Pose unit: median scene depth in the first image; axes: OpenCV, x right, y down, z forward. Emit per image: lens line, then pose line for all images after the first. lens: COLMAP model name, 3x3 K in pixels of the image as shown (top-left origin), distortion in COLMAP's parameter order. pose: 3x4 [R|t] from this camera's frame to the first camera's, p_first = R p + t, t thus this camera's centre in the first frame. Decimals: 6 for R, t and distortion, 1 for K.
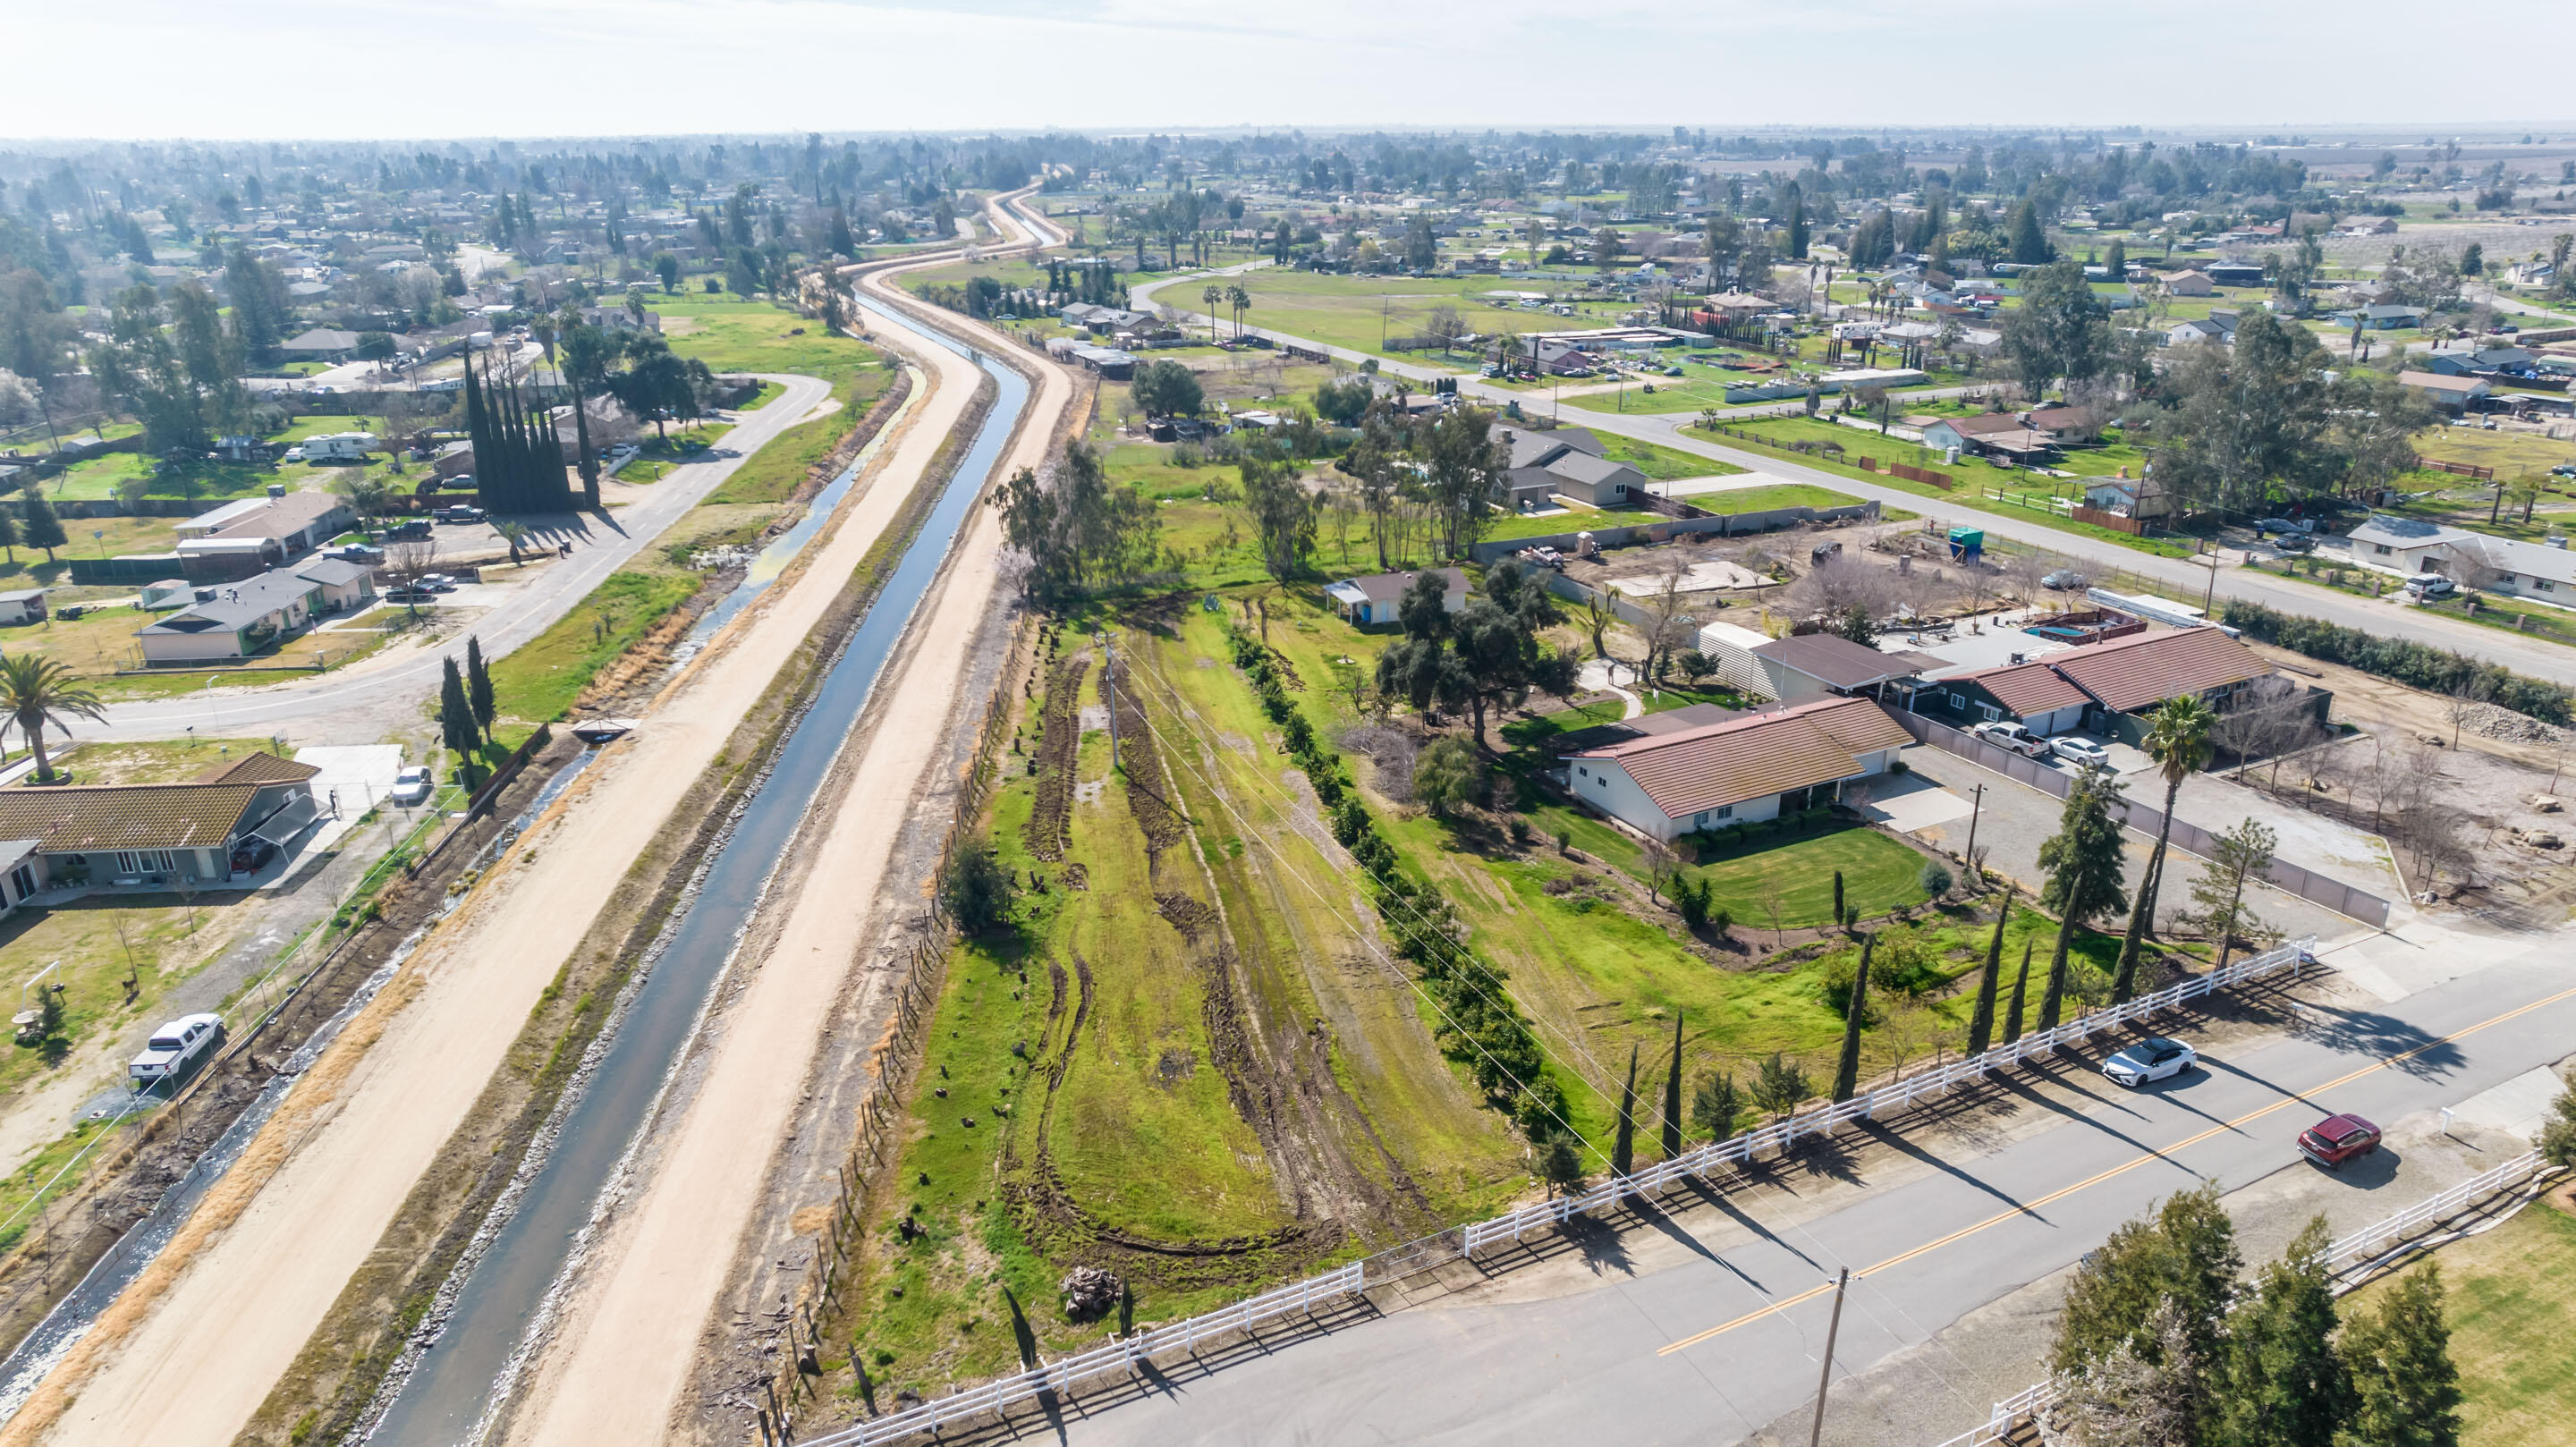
lens RADIAL K [[1647.4, 0, 1300.4], [0, 1647.4, 724.4], [0, 0, 1]] dist [-0.067898, 0.069232]
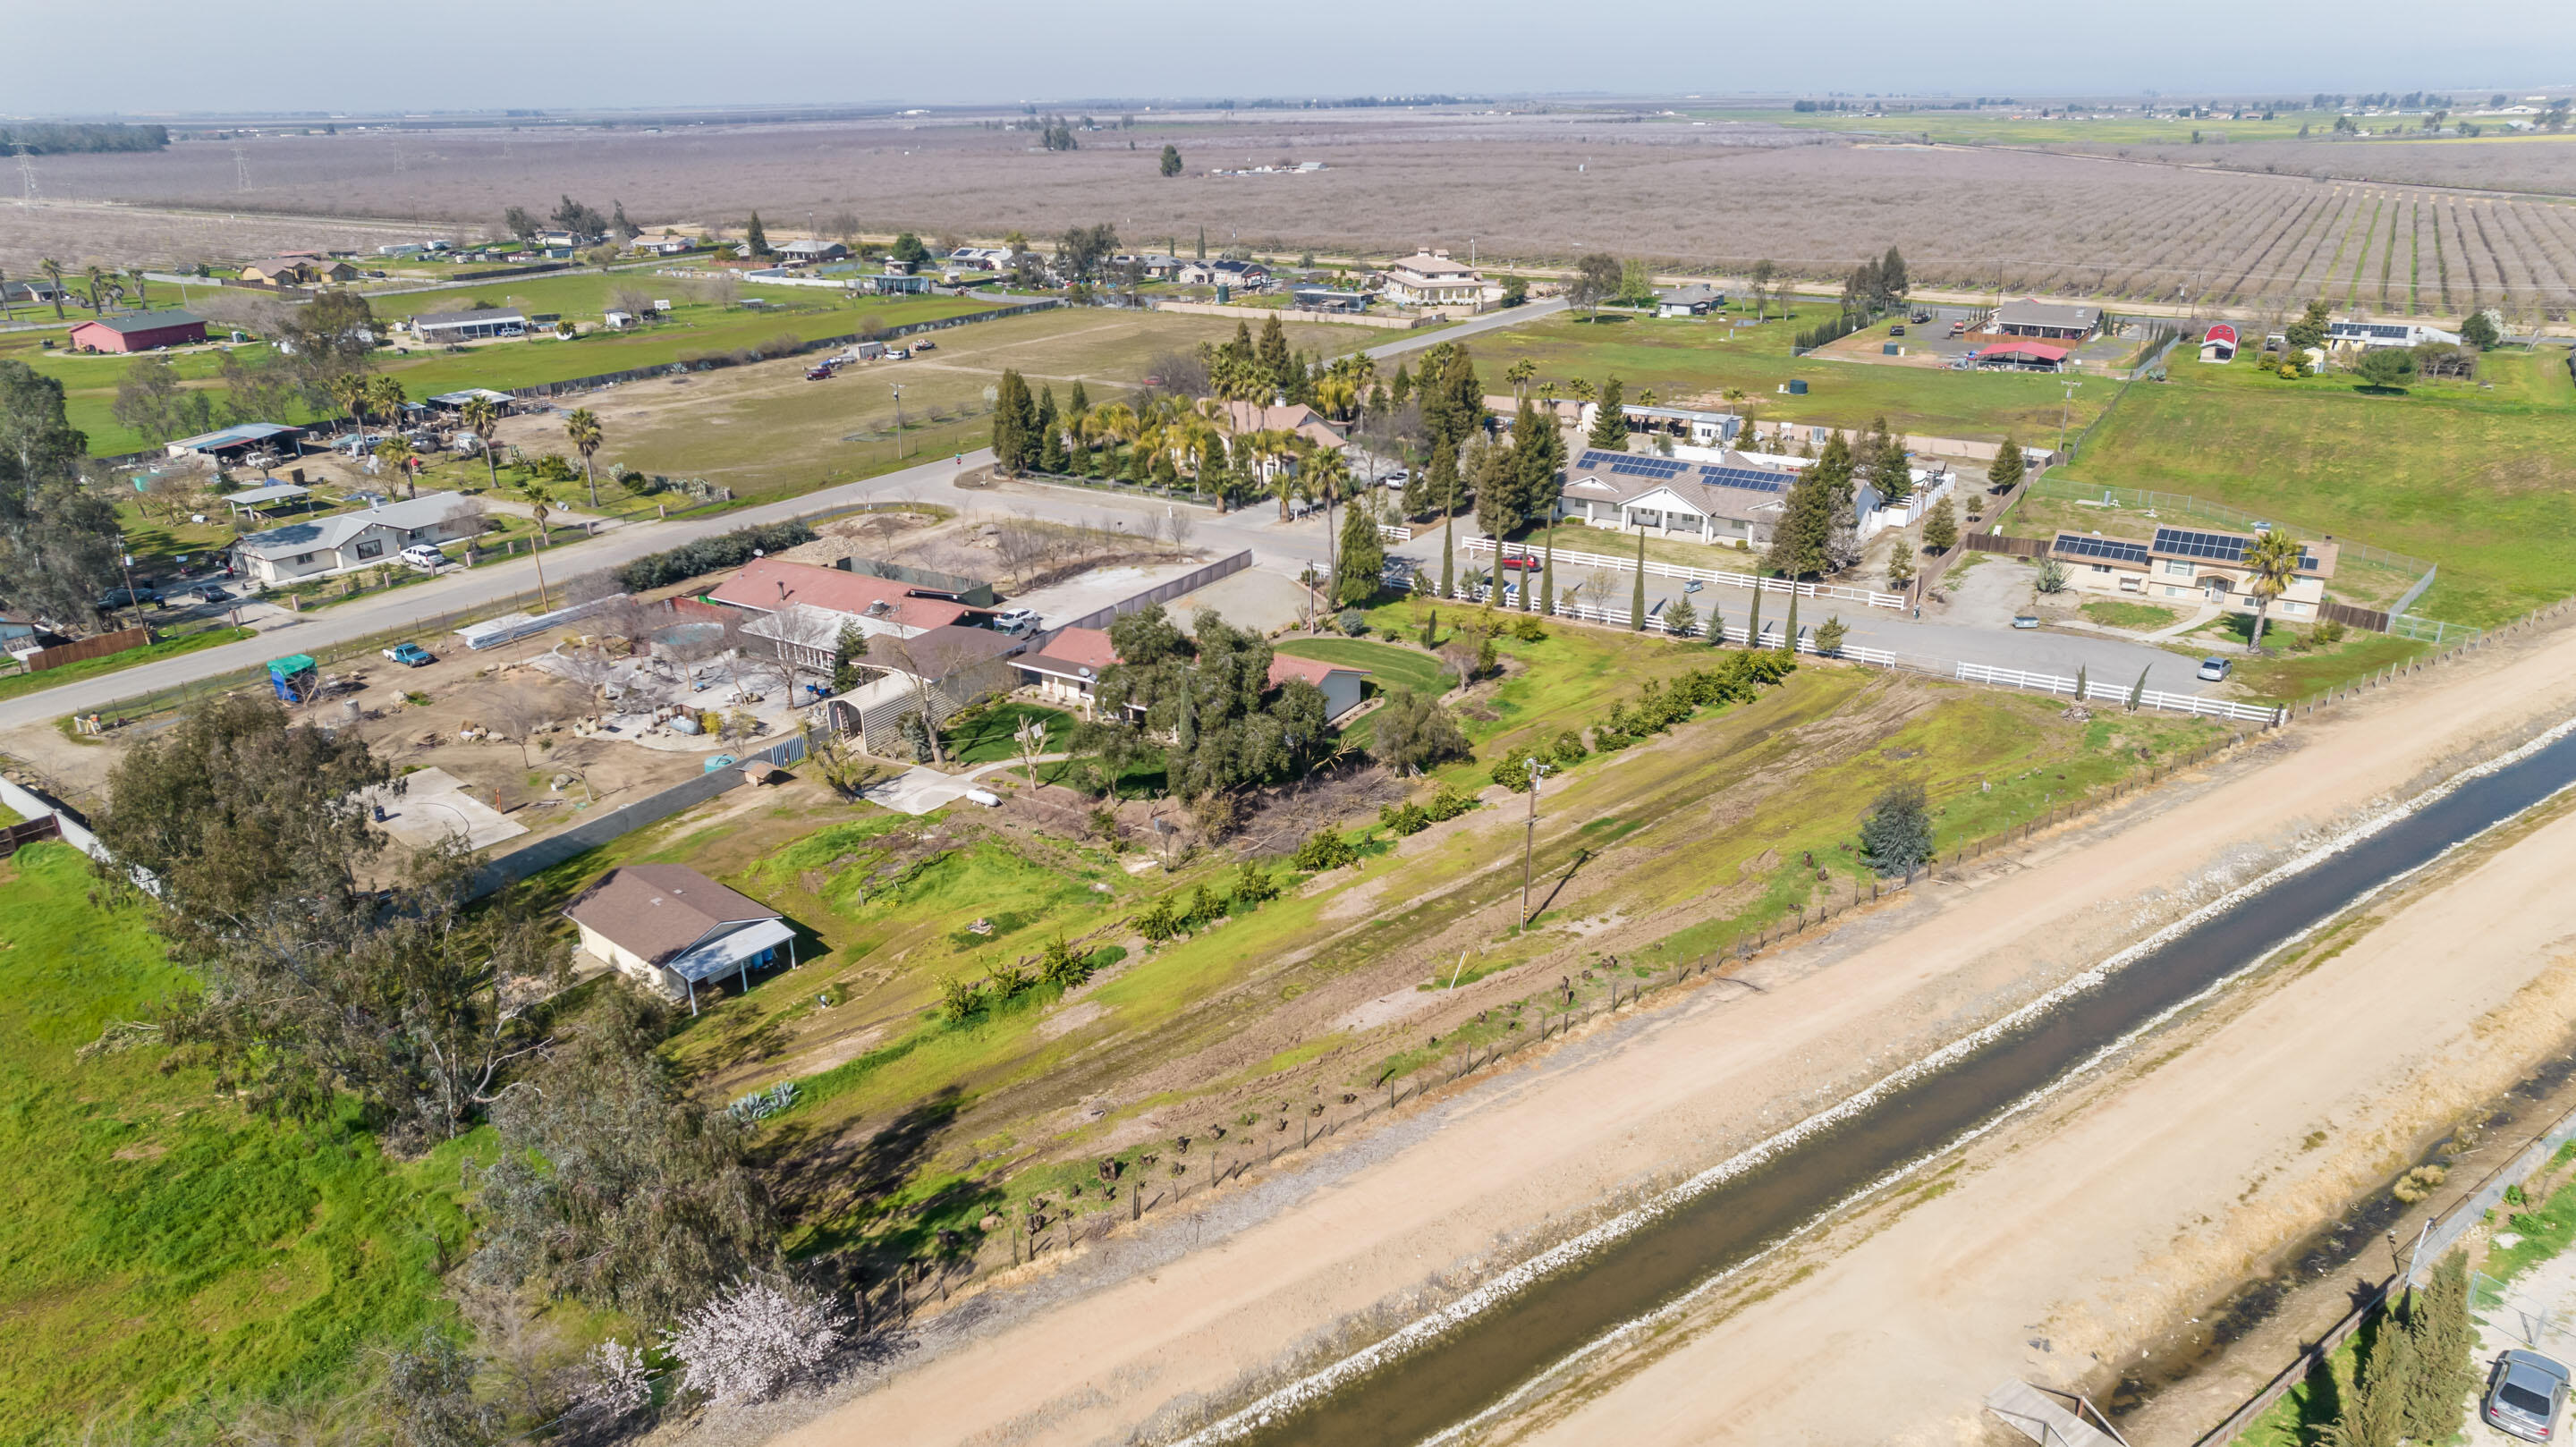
lens RADIAL K [[1647.4, 0, 1300.4], [0, 1647.4, 724.4], [0, 0, 1]] dist [-0.067898, 0.069232]
pose [[-0.510515, -0.299195, 0.806137, -0.627991], [0.310526, 0.810094, 0.497315, -0.452228], [-0.801840, 0.504213, -0.320657, 1.226701]]
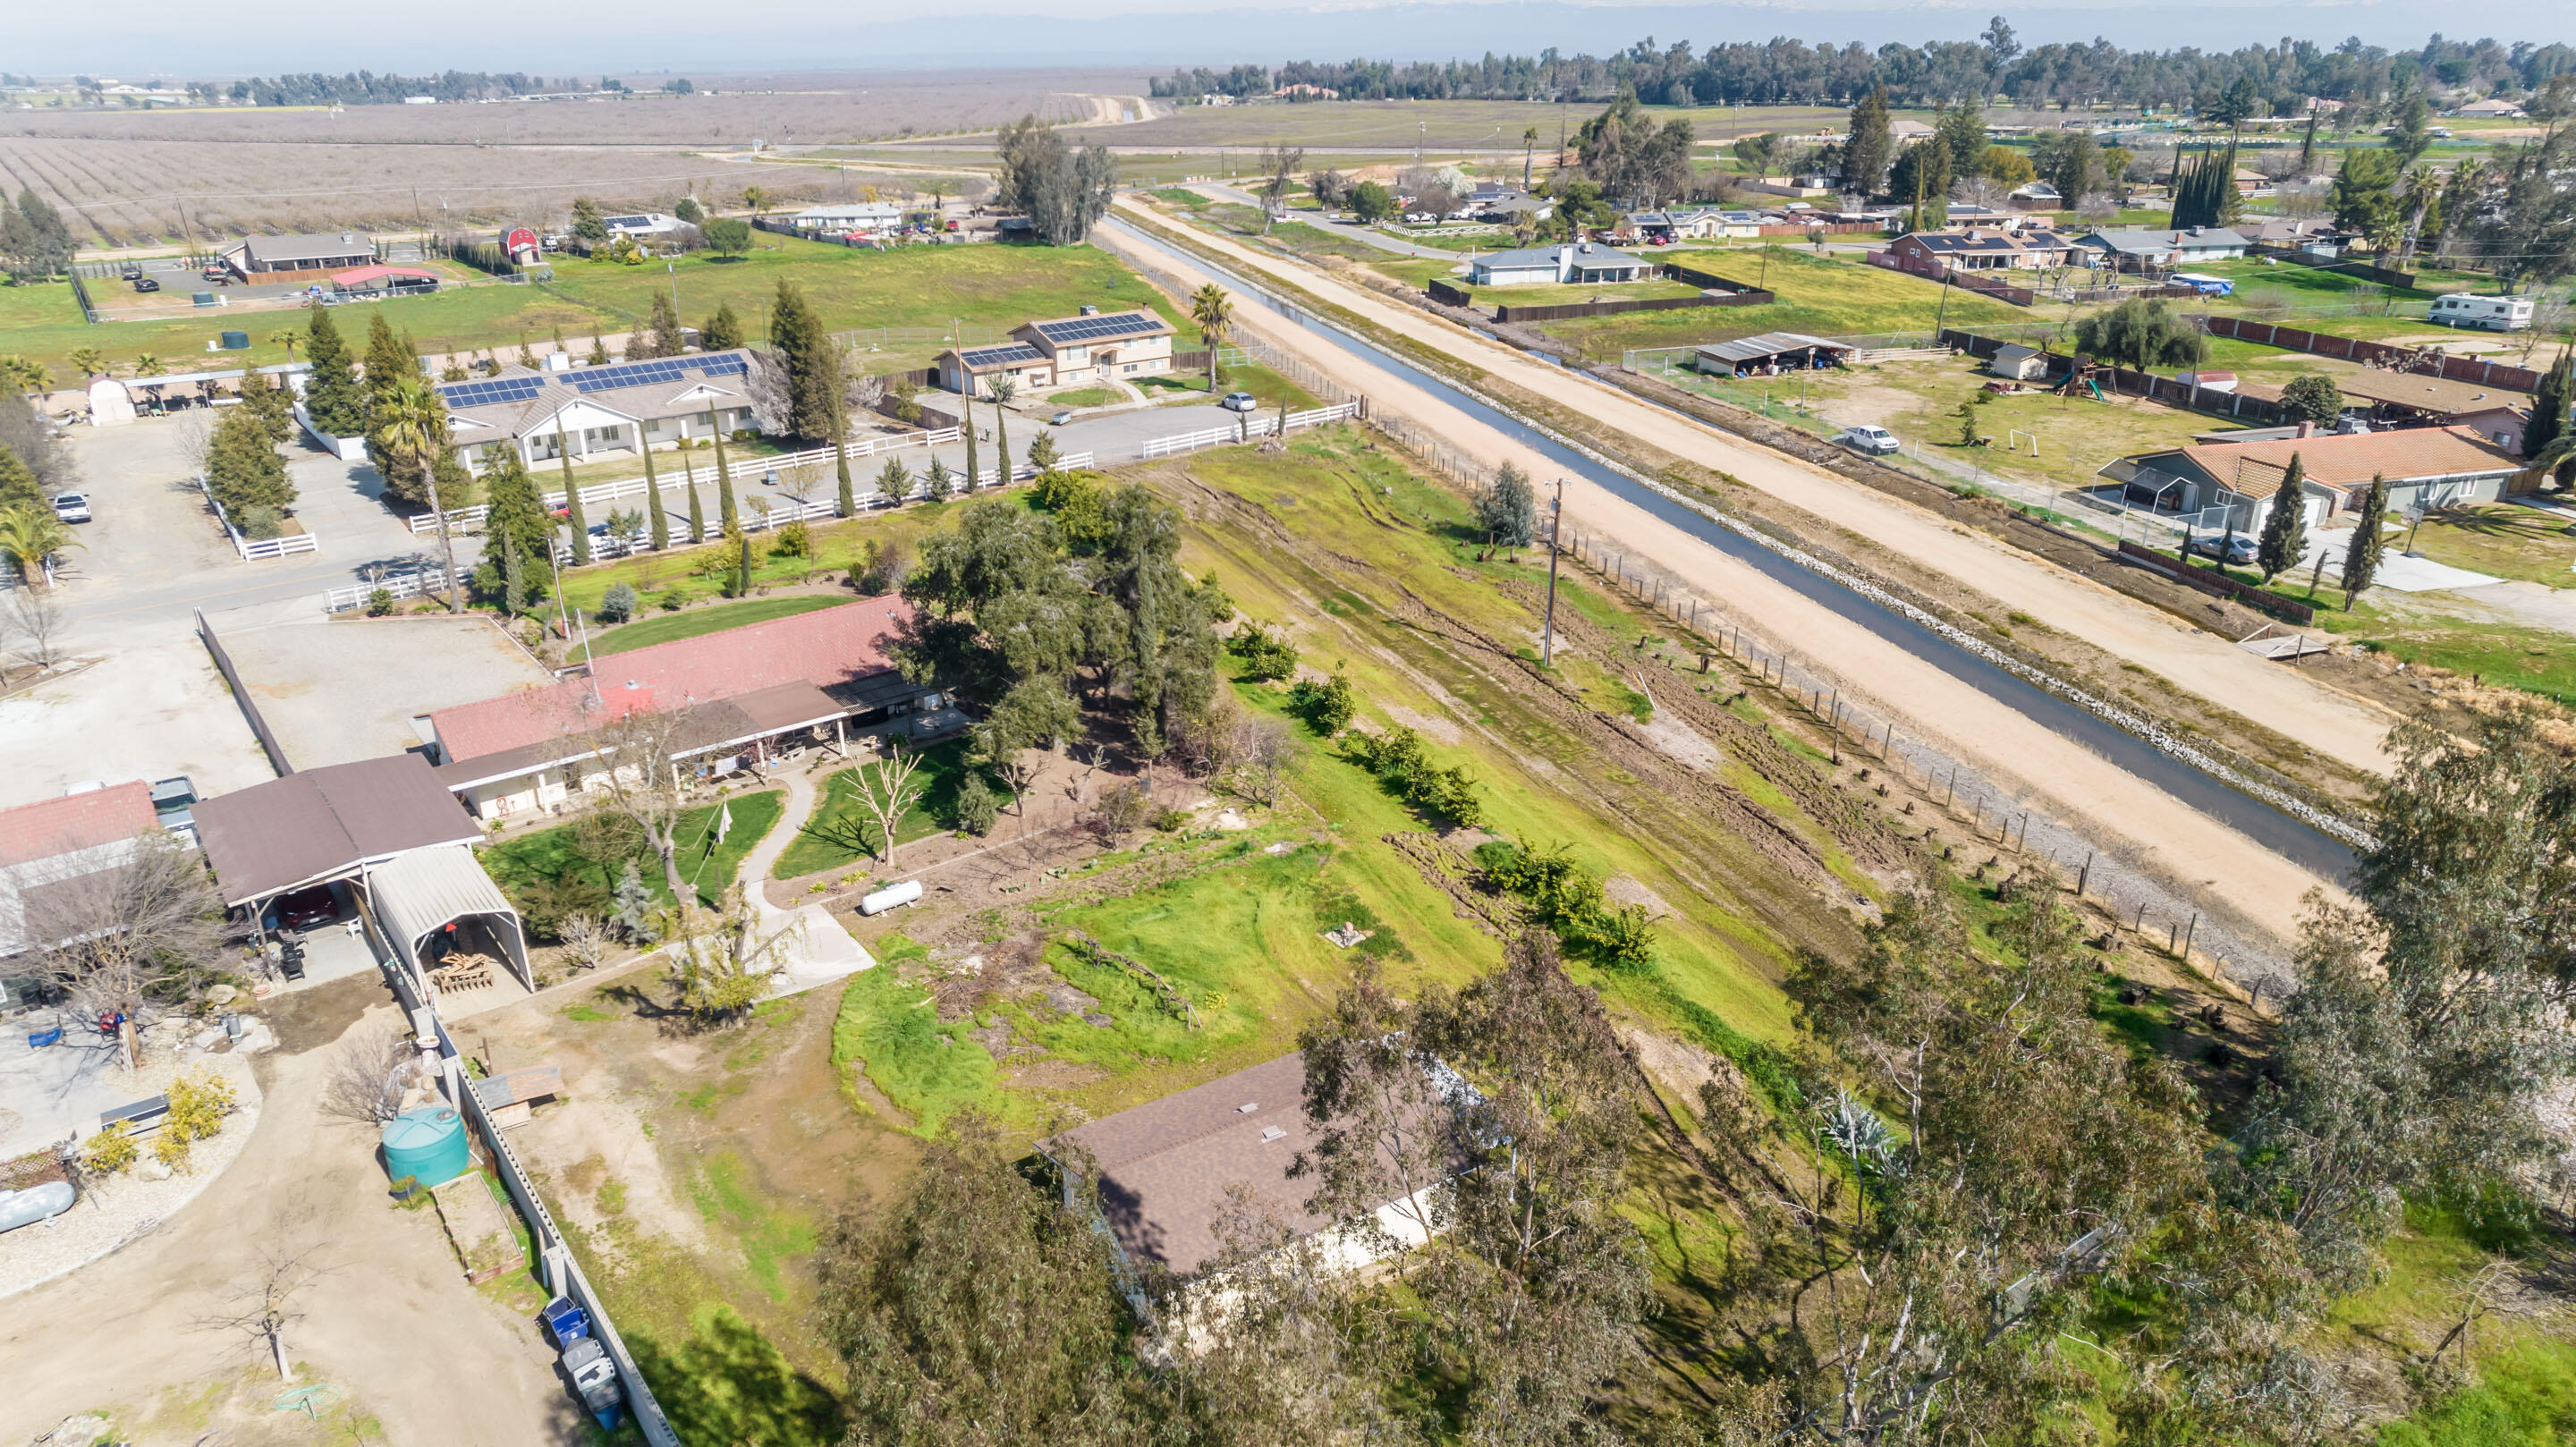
lens RADIAL K [[1647.4, 0, 1300.4], [0, 1647.4, 724.4], [0, 0, 1]] dist [-0.067898, 0.069232]
pose [[-0.979882, 0.088511, -0.178877, 0.130394], [-0.055444, 0.740272, 0.670017, -0.431992], [0.191722, 0.666455, -0.720472, 1.468342]]
